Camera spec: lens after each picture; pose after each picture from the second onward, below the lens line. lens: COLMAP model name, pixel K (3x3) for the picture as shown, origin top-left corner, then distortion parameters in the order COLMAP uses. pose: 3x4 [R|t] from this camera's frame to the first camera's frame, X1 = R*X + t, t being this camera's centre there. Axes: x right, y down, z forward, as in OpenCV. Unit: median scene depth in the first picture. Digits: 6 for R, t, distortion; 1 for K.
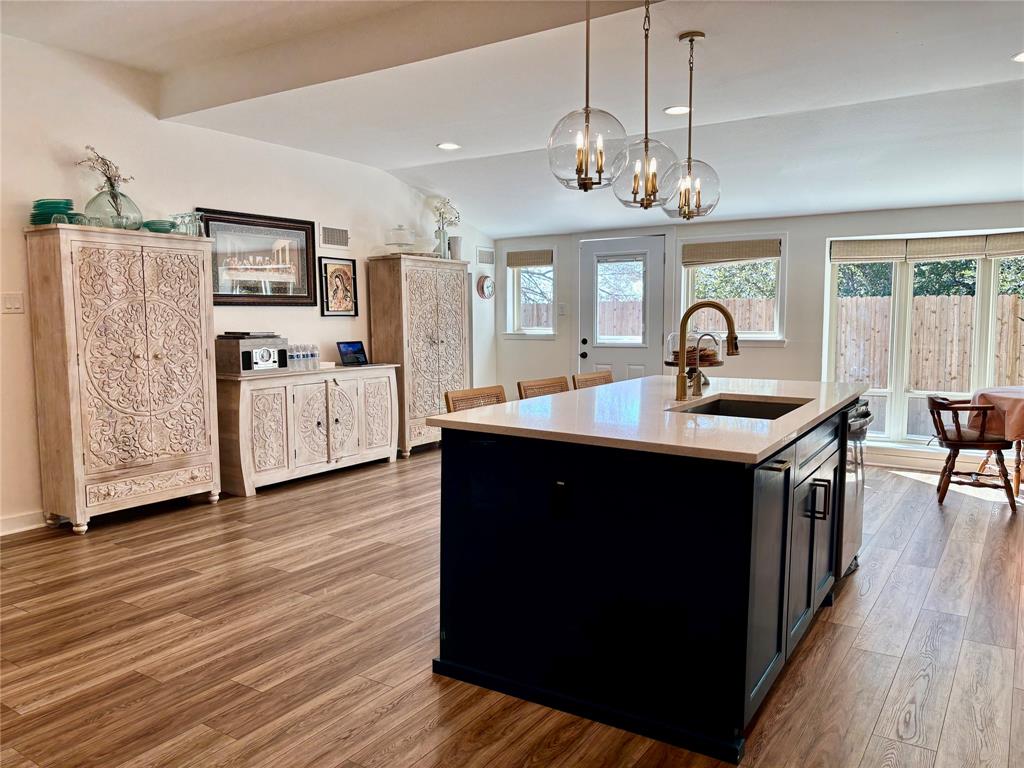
lens RADIAL K [[774.6, 0, 507.4], [0, 774.6, 386.4], [0, 0, 1]] dist [0.129722, -0.263555]
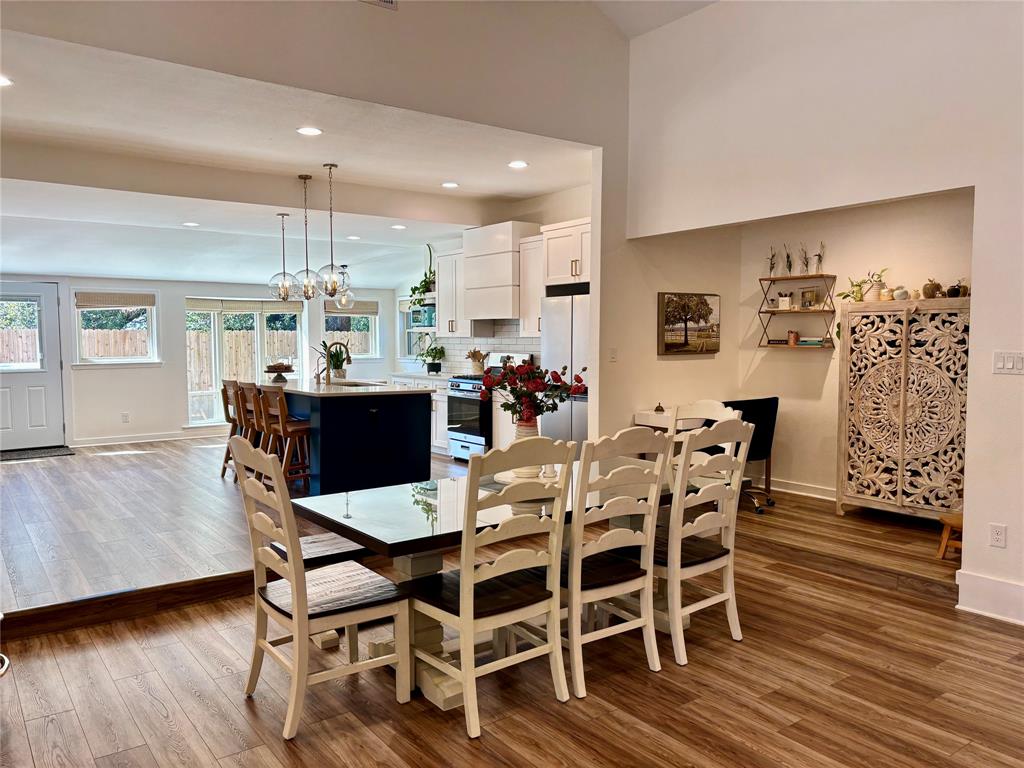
lens RADIAL K [[767.5, 0, 517.0], [0, 767.5, 386.4], [0, 0, 1]] dist [0.053477, -0.061733]
pose [[0.344233, -0.065415, 0.936603, -1.418078], [0.090571, 0.995231, 0.036222, -0.005833], [-0.934505, 0.072360, 0.348516, -0.261330]]
